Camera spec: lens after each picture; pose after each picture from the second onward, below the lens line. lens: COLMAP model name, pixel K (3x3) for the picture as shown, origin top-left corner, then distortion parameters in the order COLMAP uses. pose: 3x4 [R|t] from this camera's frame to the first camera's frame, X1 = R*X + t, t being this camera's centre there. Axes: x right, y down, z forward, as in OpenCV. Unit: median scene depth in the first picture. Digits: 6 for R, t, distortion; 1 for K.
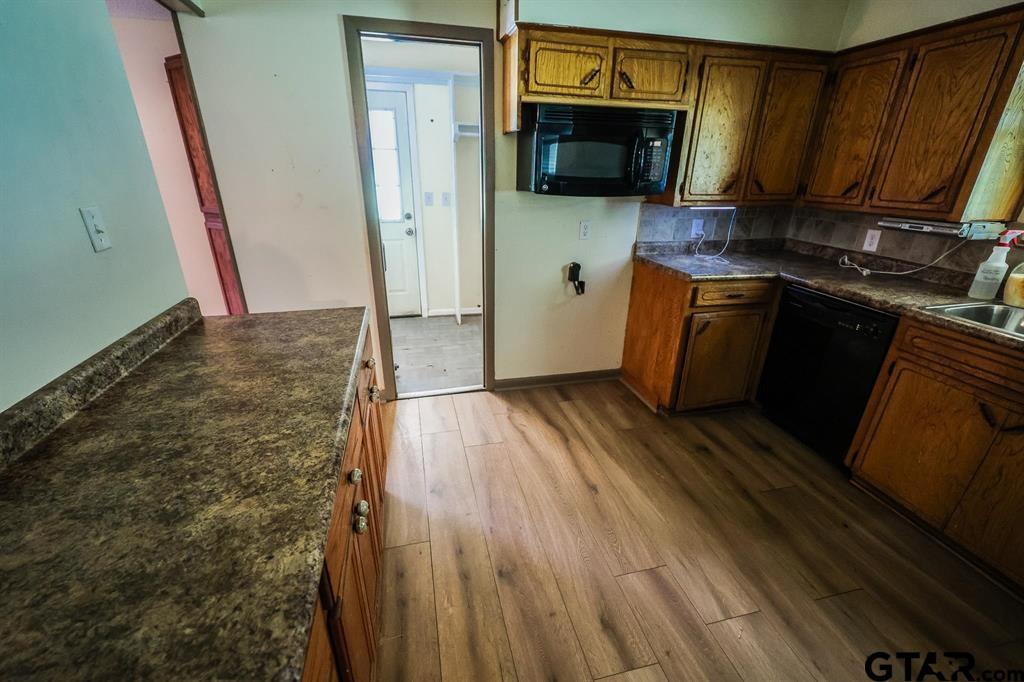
lens RADIAL K [[420.8, 0, 512.0], [0, 420.8, 341.0], [0, 0, 1]] dist [0.006754, 0.000220]
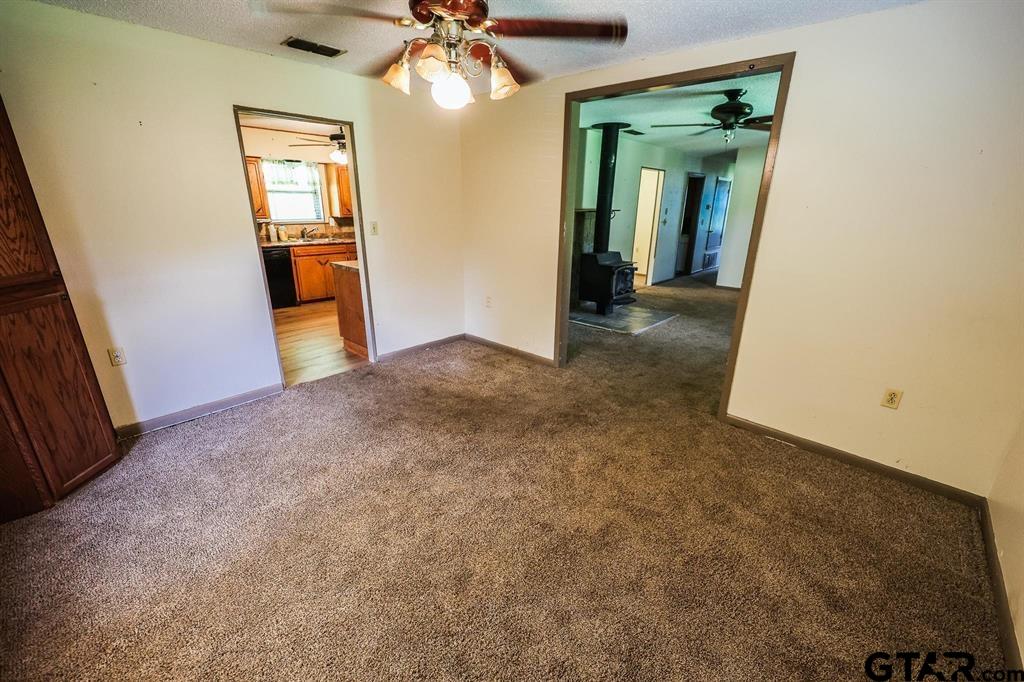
lens RADIAL K [[424.5, 0, 513.2], [0, 424.5, 344.8], [0, 0, 1]] dist [0.002307, 0.000079]
pose [[-0.554301, -0.283802, 0.782437, -2.674988], [0.294376, 0.812462, 0.503237, -0.556243], [-0.778520, 0.509276, -0.366804, 1.187135]]
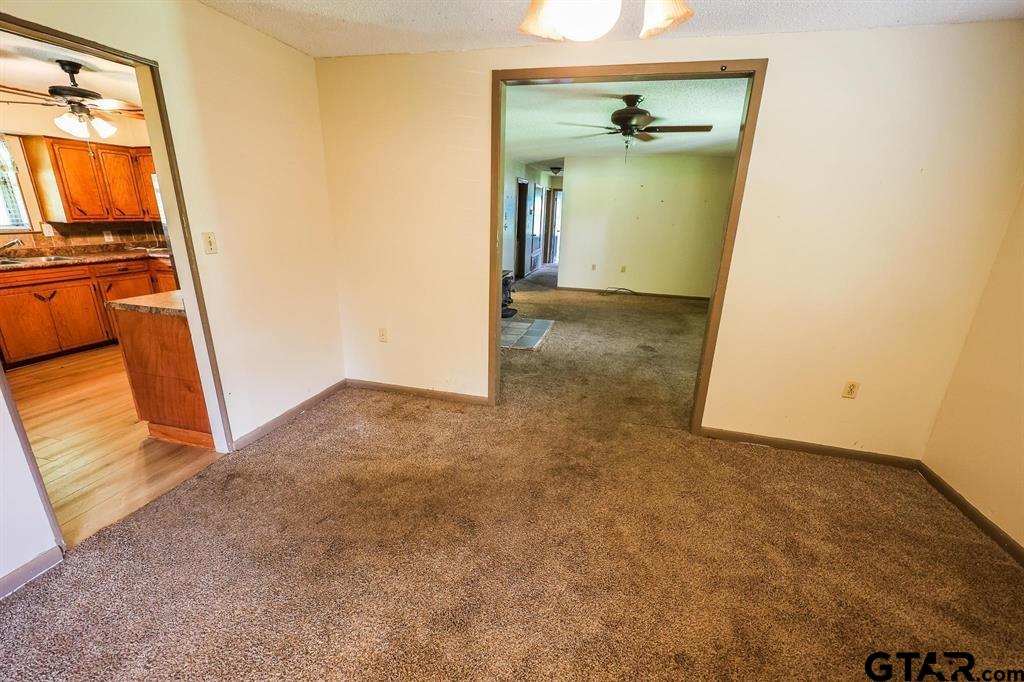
lens RADIAL K [[424.5, 0, 513.2], [0, 424.5, 344.8], [0, 0, 1]] dist [0.002307, 0.000079]
pose [[-0.879437, -0.179493, 0.440877, -1.993457], [0.142115, 0.784940, 0.603053, -0.577683], [-0.454306, 0.593002, -0.664797, 1.275668]]
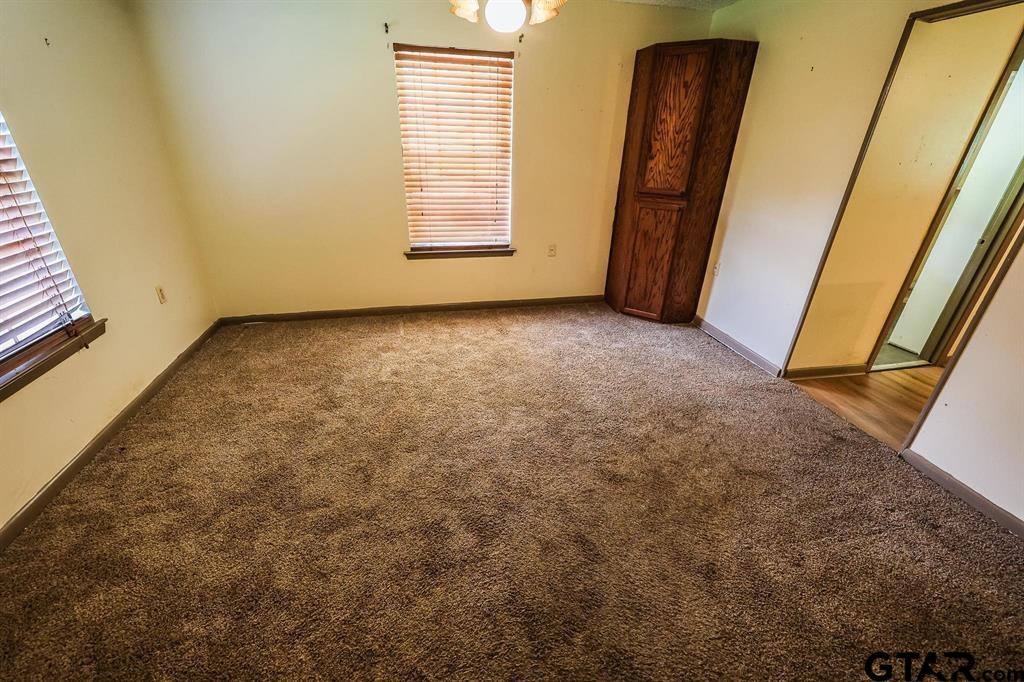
lens RADIAL K [[424.5, 0, 513.2], [0, 424.5, 344.8], [0, 0, 1]] dist [0.002307, 0.000079]
pose [[0.999672, 0.023880, -0.009230, -1.746388], [-0.023116, 0.996879, 0.075490, 0.000808], [0.011004, -0.075252, 0.997104, -0.156943]]
